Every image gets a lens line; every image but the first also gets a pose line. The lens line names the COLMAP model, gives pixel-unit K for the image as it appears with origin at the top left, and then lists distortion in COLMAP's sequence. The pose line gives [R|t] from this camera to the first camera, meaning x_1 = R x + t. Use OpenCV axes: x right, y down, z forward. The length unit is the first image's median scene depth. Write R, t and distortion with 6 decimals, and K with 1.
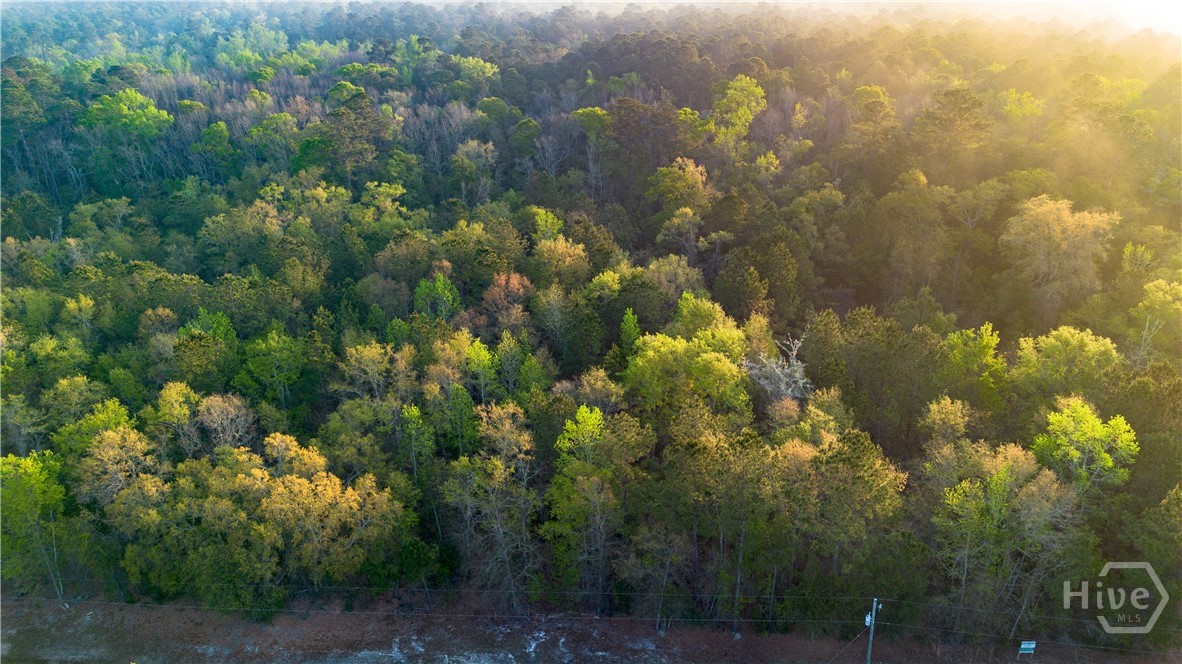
lens RADIAL K [[828.5, 0, 591.0], [0, 828.5, 332.0], [0, 0, 1]] dist [0.085379, -0.081804]
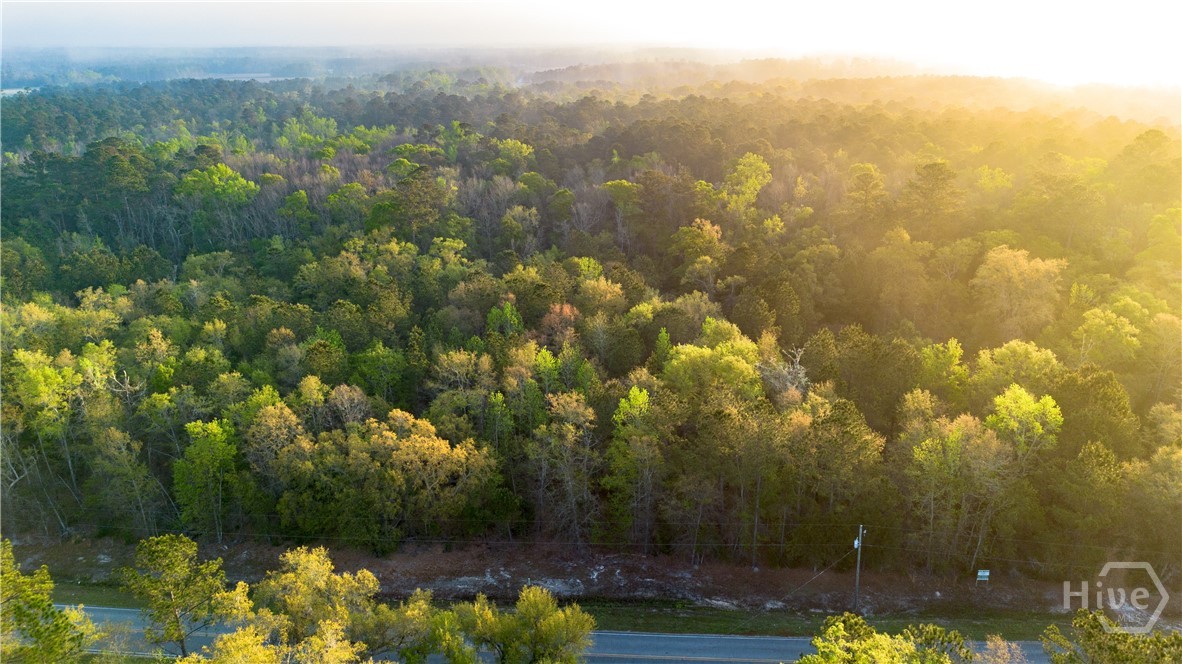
lens RADIAL K [[828.5, 0, 591.0], [0, 828.5, 332.0], [0, 0, 1]] dist [0.085379, -0.081804]
pose [[0.999938, 0.005396, -0.009768, -0.041173], [-0.006327, 0.995170, -0.097966, 0.082440], [0.009192, 0.098021, 0.995142, -0.190731]]
